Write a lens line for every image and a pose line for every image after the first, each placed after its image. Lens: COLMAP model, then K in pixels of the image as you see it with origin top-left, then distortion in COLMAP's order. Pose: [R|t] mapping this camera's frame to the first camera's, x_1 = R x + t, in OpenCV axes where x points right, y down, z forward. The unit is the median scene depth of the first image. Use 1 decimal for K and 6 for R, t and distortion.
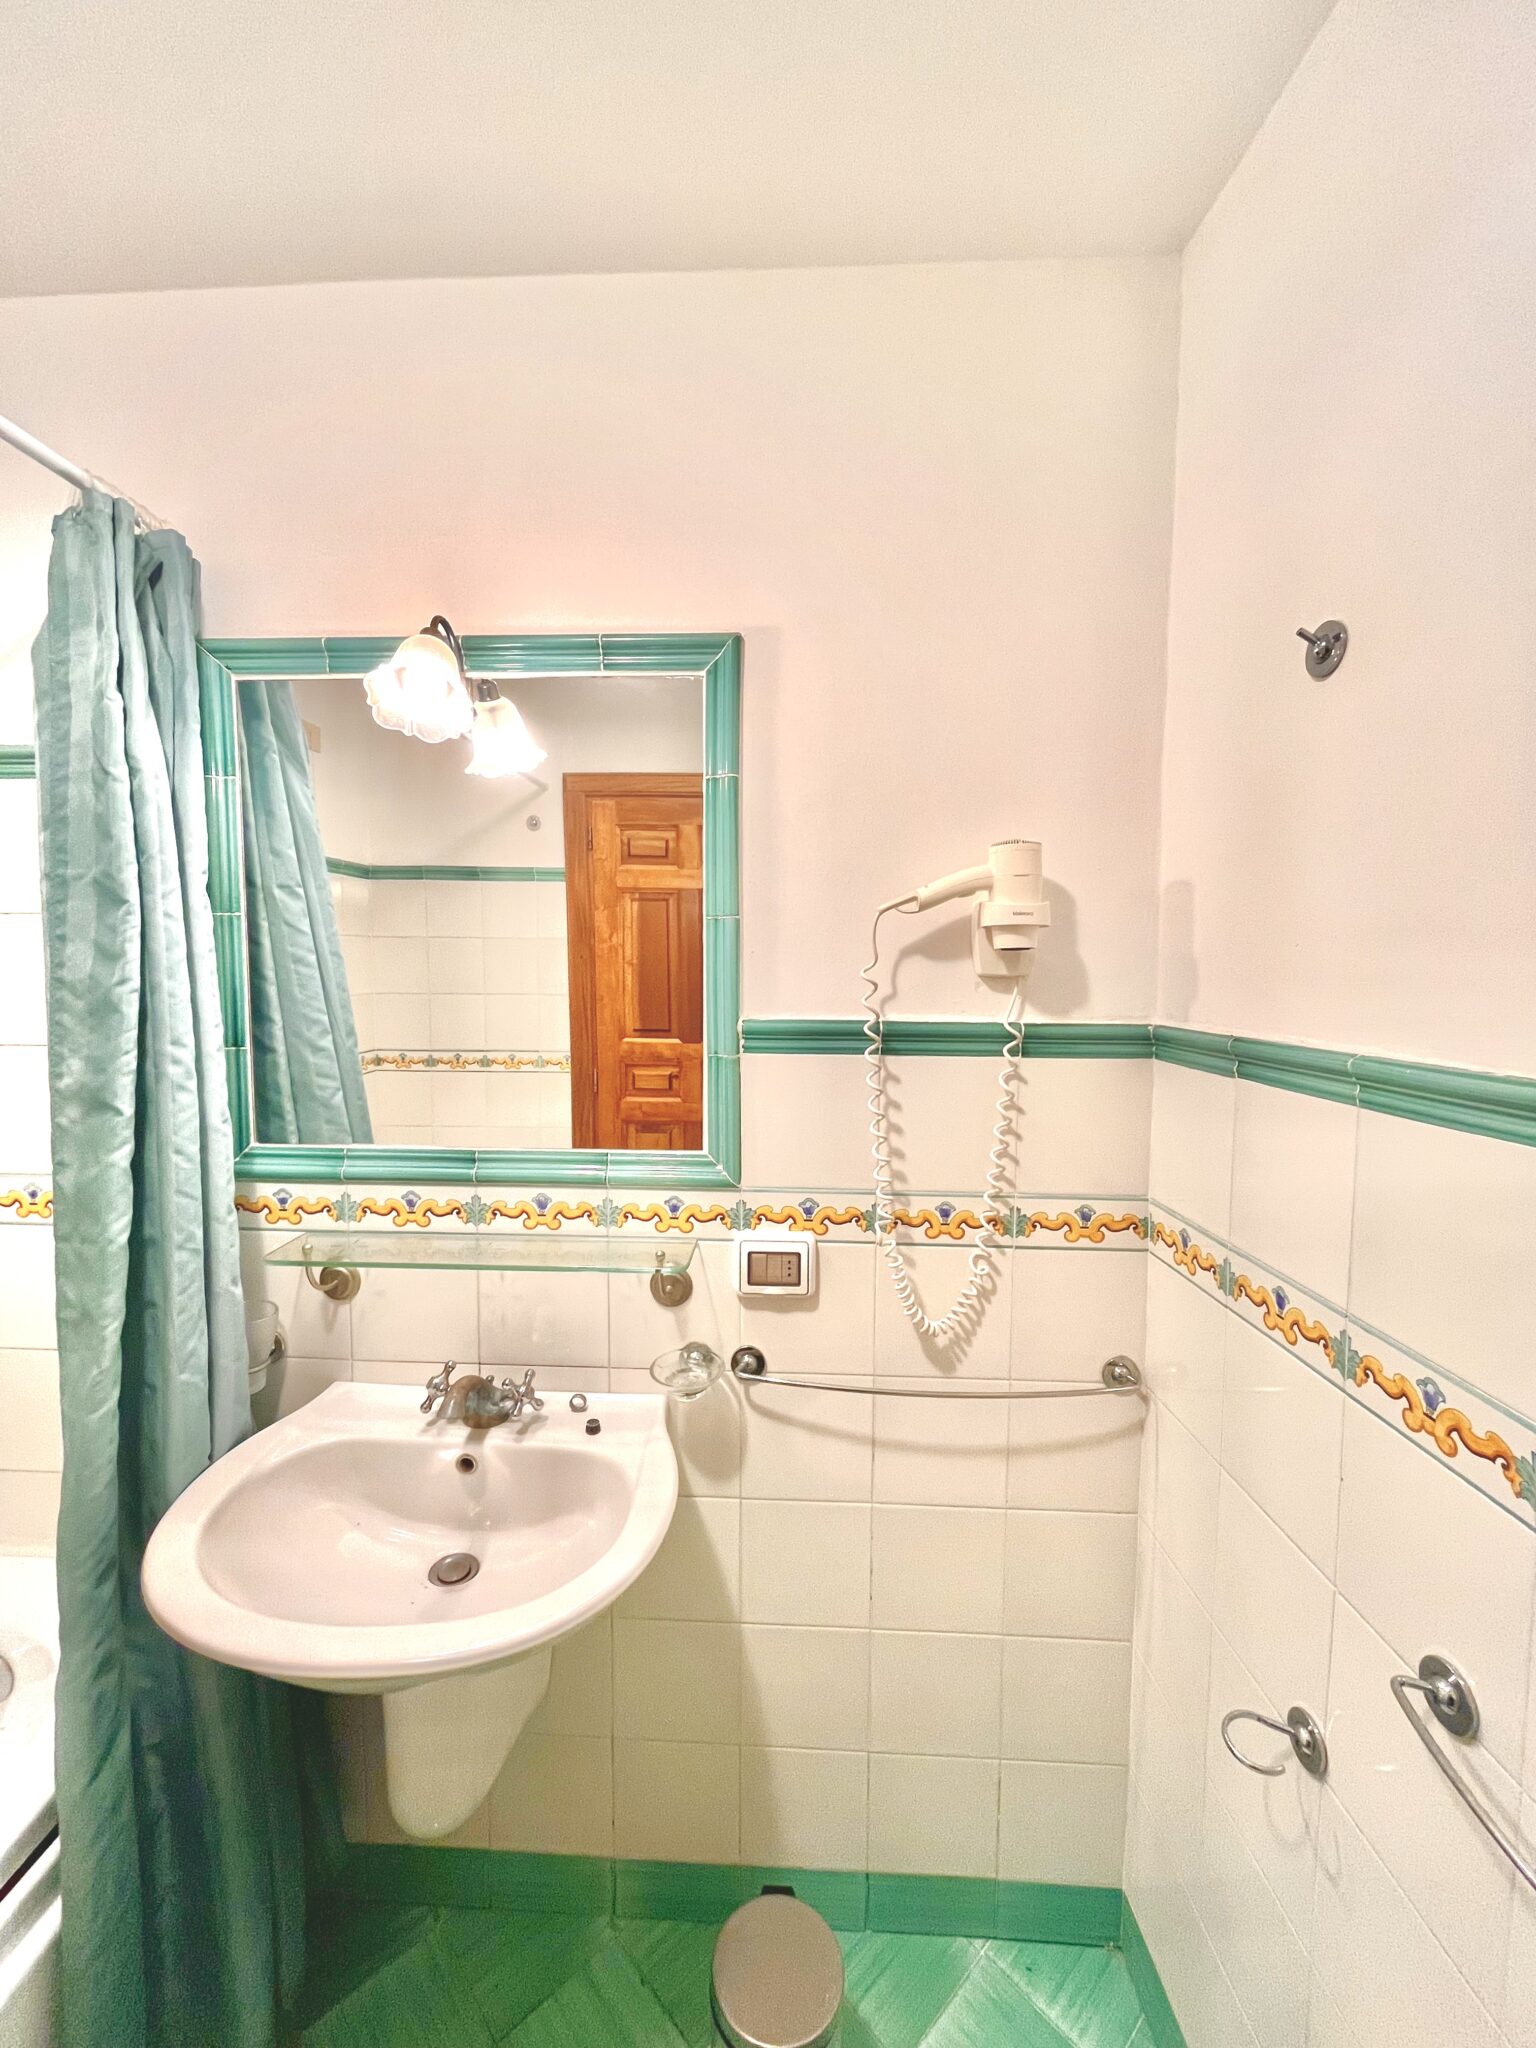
lens RADIAL K [[826.5, 0, 769.3], [0, 826.5, 1018.5], [0, 0, 1]] dist [-0.006140, 0.000894]
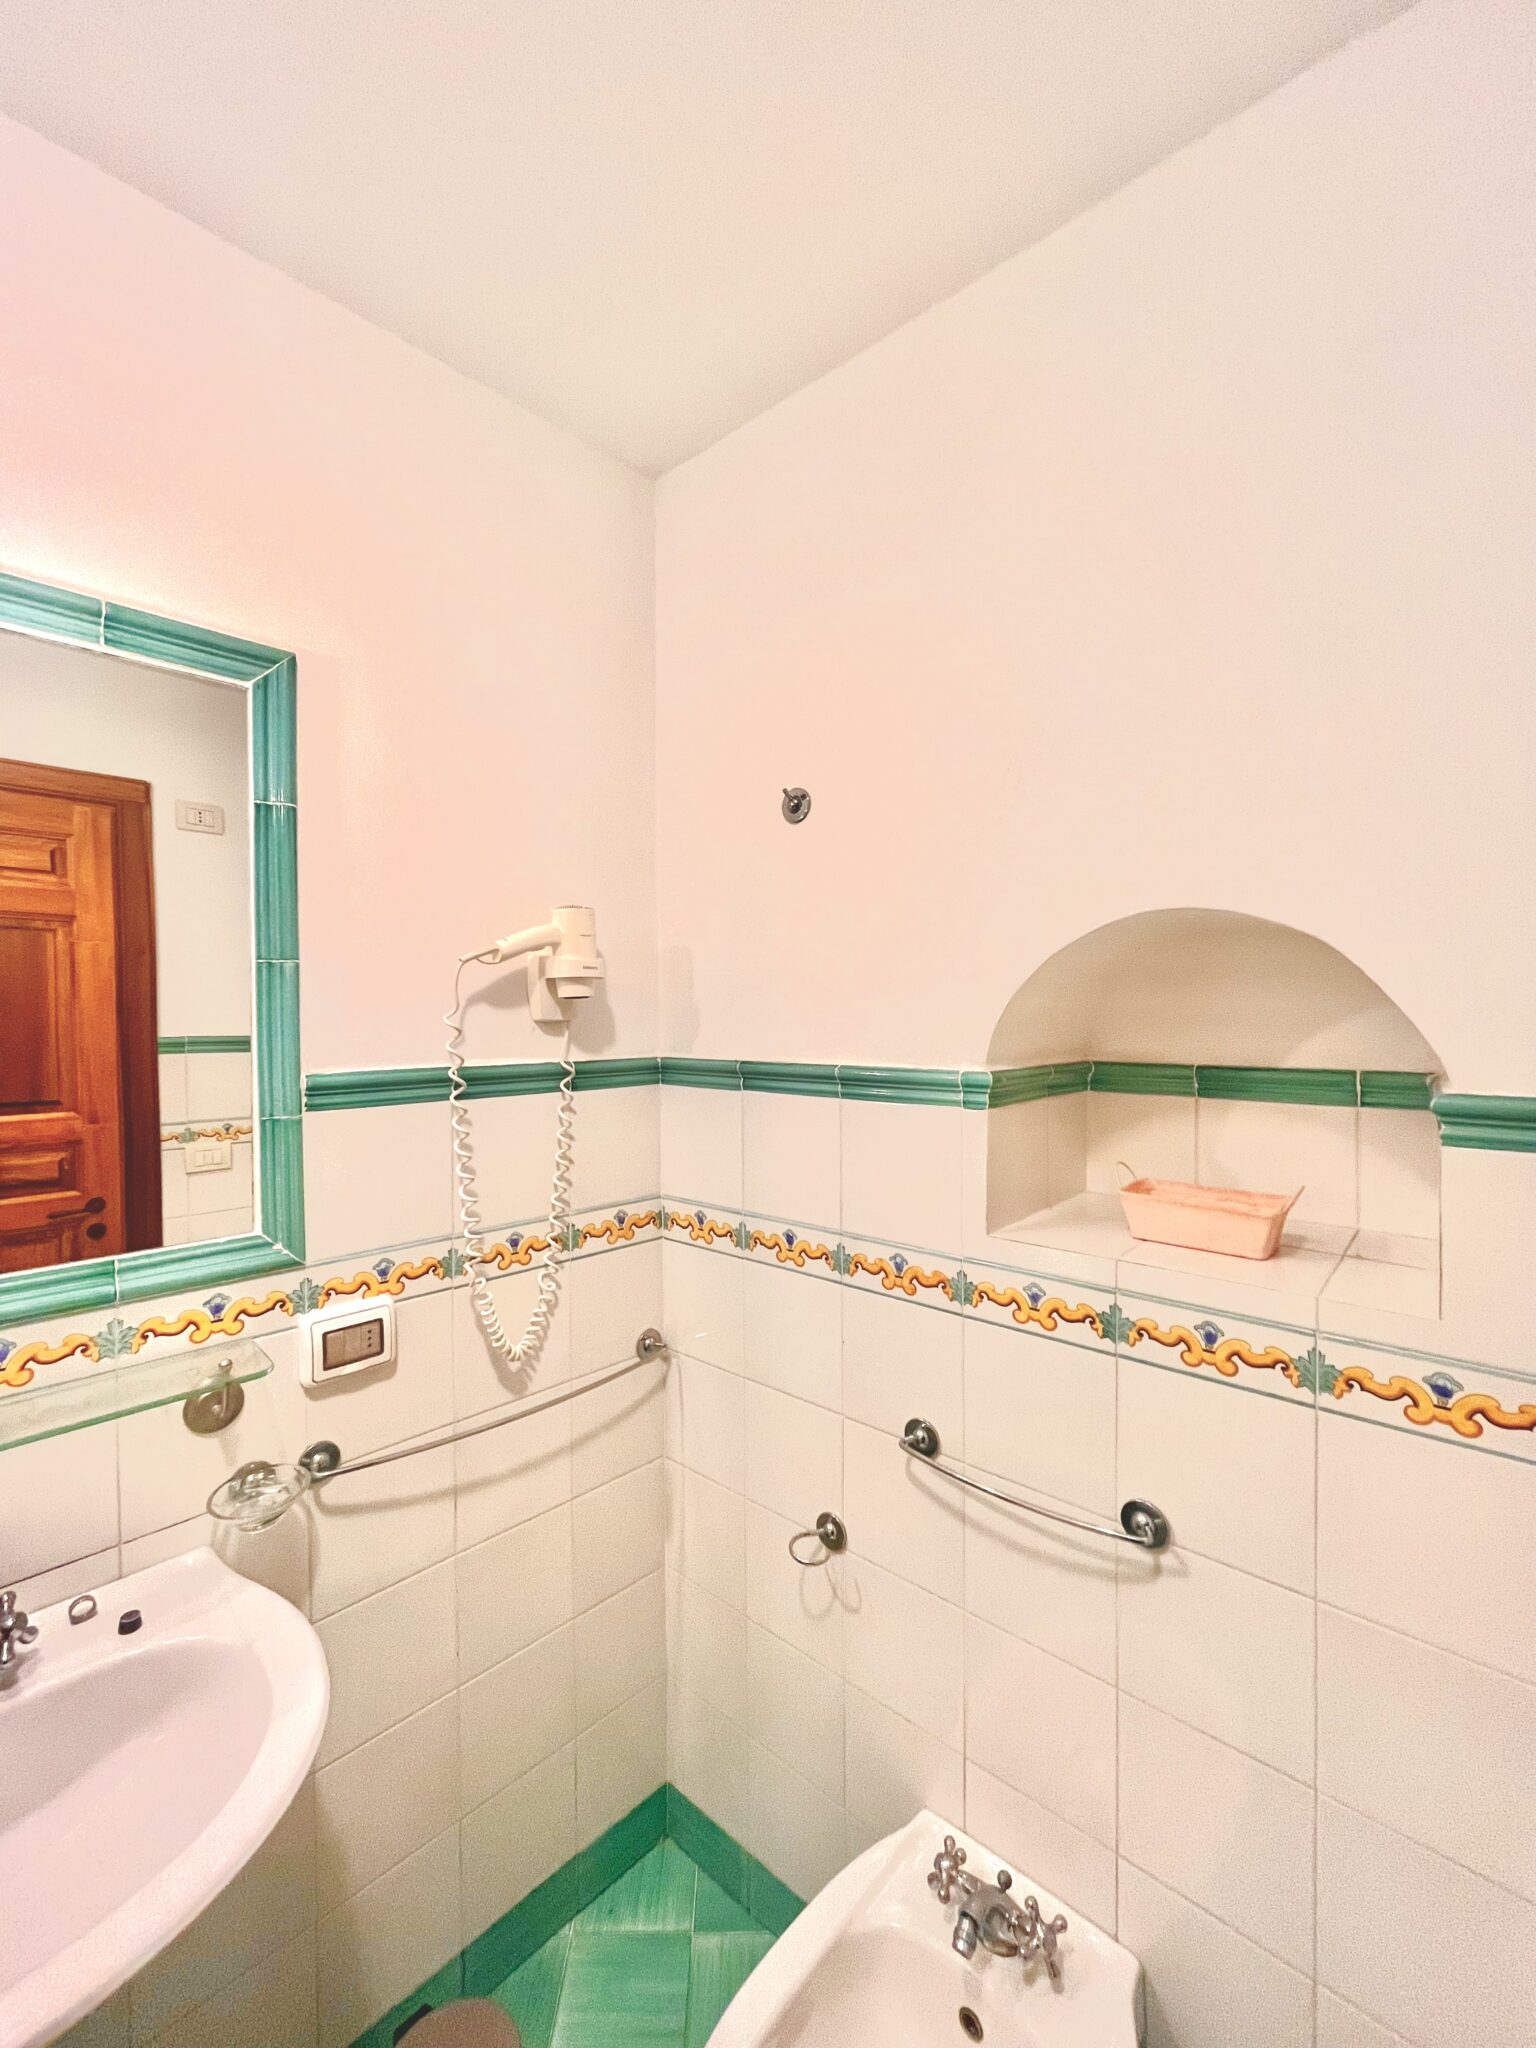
lens RADIAL K [[826.5, 0, 763.7], [0, 826.5, 1018.2], [0, 0, 1]] dist [-0.006140, 0.000894]
pose [[0.670049, -0.015395, 0.742157, -0.370643], [0.057717, 0.997839, -0.031411, -0.002856], [-0.740069, 0.063882, 0.669490, 0.025326]]
